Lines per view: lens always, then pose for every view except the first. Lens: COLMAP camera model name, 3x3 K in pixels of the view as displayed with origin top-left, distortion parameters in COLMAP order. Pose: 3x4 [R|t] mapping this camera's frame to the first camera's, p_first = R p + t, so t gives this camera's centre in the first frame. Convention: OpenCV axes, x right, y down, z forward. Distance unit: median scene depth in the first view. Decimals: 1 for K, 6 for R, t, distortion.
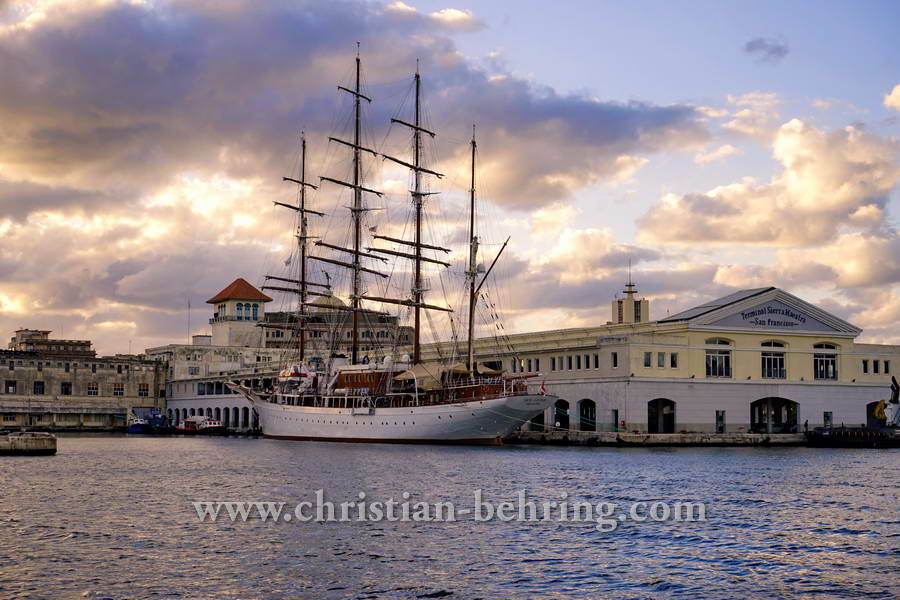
lens RADIAL K [[1334.4, 0, 450.0], [0, 1334.4, 300.0], [0, 0, 1]] dist [0.032732, 0.025892]
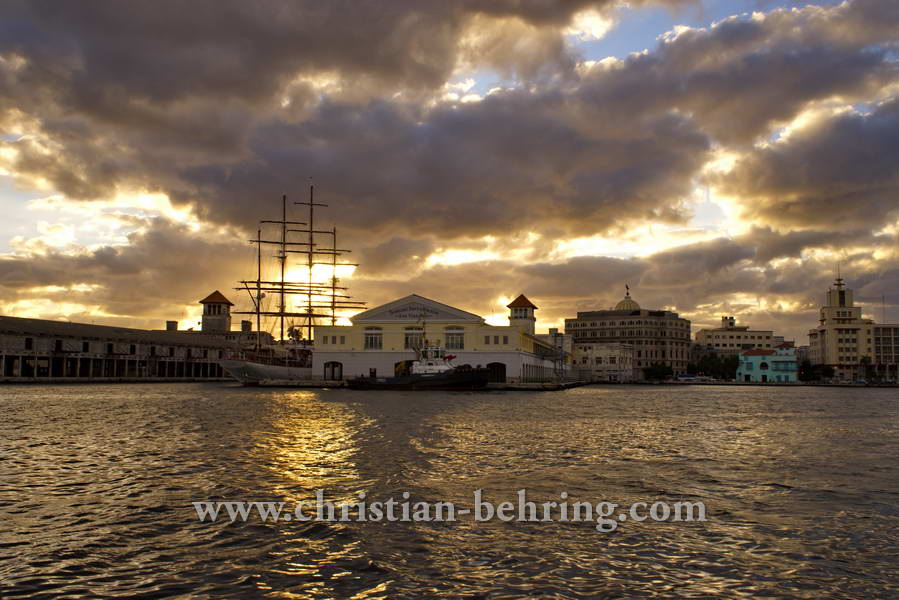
lens RADIAL K [[779.4, 0, 449.5], [0, 779.4, 300.0], [0, 0, 1]] dist [-0.003935, 0.251691]
pose [[0.747118, -0.054015, -0.662494, 0.926506], [0.048984, 0.998457, -0.026166, 0.025087], [0.662885, -0.012902, 0.748610, 0.298454]]
